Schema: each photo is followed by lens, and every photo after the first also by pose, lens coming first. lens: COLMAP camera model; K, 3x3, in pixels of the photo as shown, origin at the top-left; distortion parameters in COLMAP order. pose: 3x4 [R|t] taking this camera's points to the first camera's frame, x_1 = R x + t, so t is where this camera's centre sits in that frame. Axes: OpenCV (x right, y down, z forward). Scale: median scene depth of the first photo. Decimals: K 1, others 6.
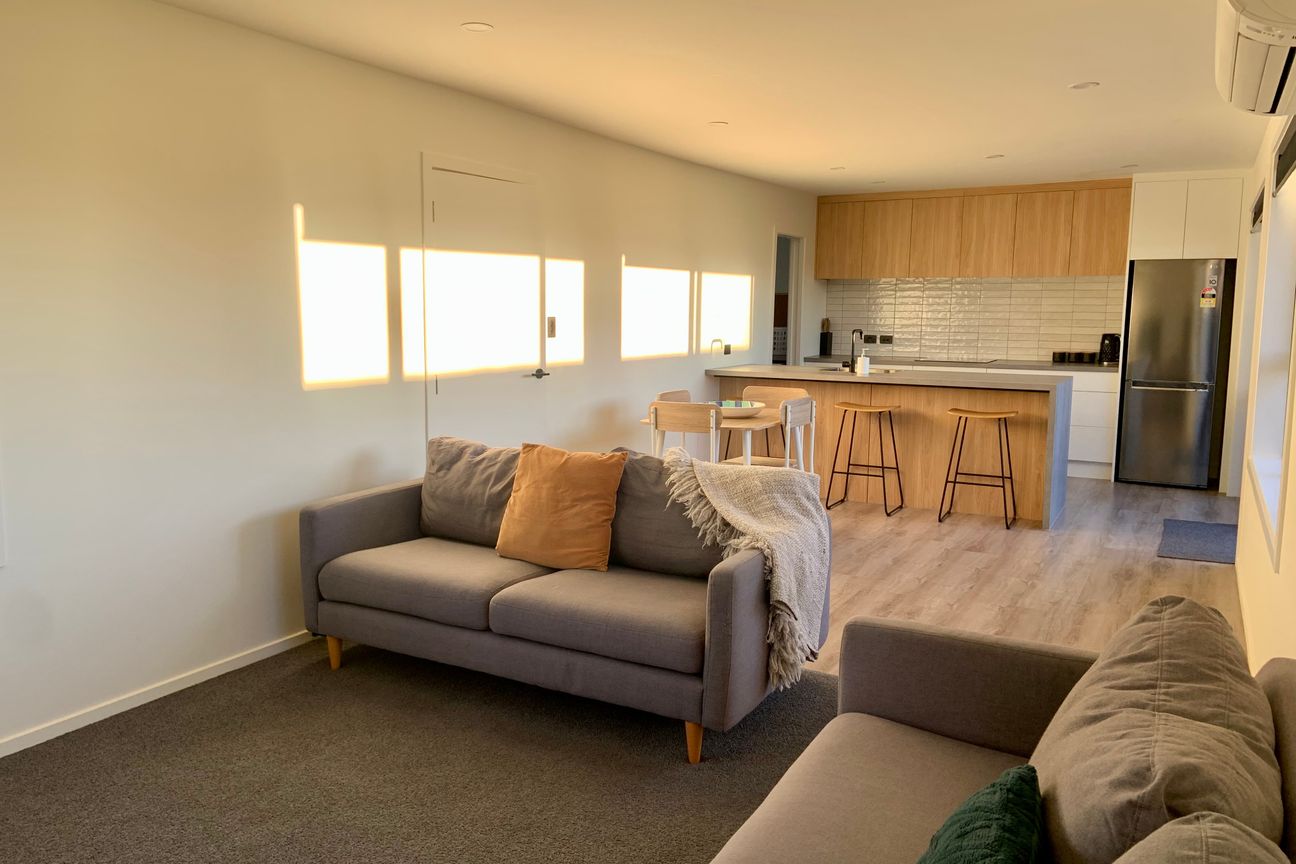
lens RADIAL K [[969.3, 0, 624.6], [0, 969.3, 430.4], [0, 0, 1]] dist [0.065590, -0.092639]
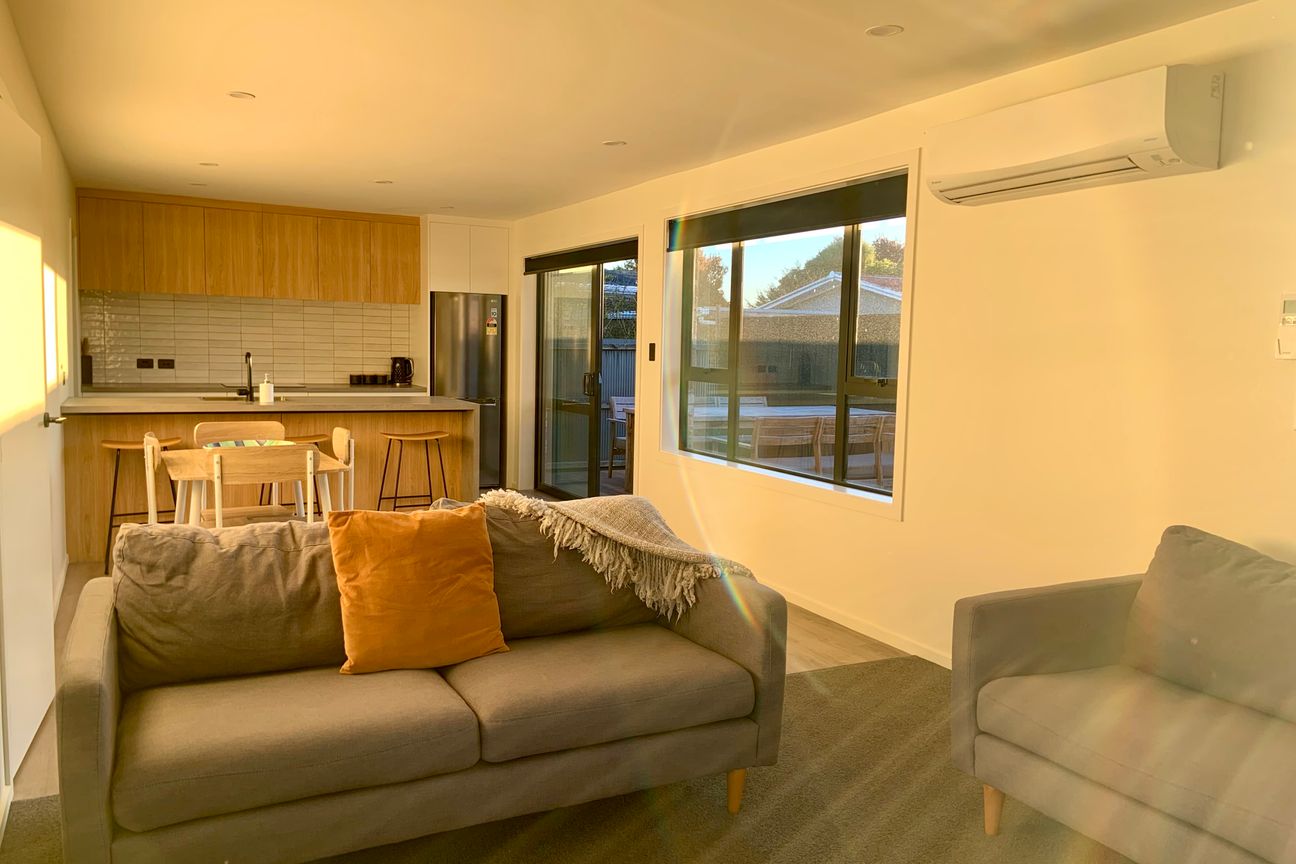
lens RADIAL K [[969.3, 0, 630.7], [0, 969.3, 437.6], [0, 0, 1]] dist [0.065590, -0.092639]
pose [[0.532331, -0.073593, 0.843332, -0.299249], [0.087548, 0.995658, 0.031623, -0.022623], [-0.841997, 0.056998, 0.536462, 0.220959]]
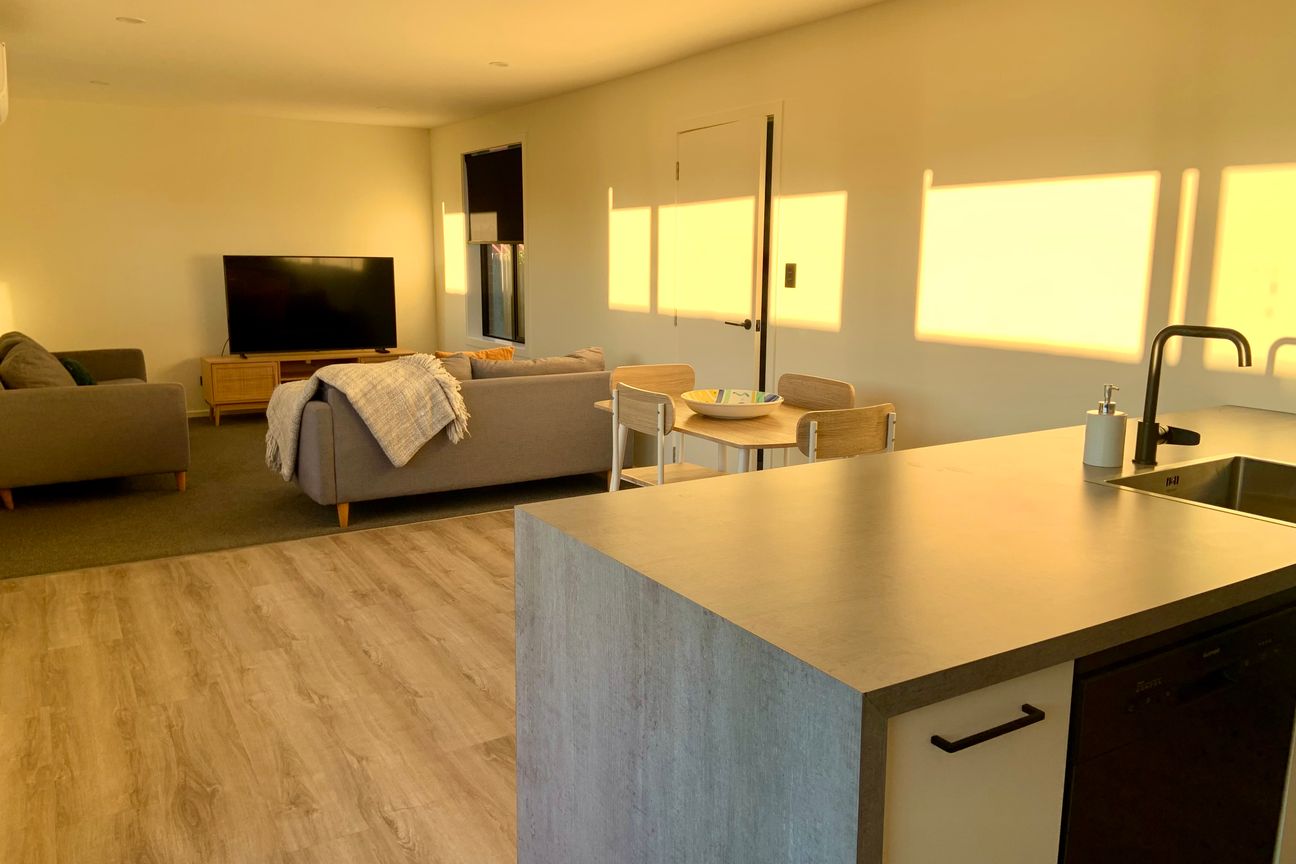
lens RADIAL K [[969.3, 0, 636.3], [0, 969.3, 423.8], [0, 0, 1]] dist [0.065590, -0.092639]
pose [[-0.473456, 0.143561, -0.869039, 0.513942], [-0.120131, 0.966885, 0.225172, -0.107205], [0.872587, 0.211008, -0.440532, 0.876032]]
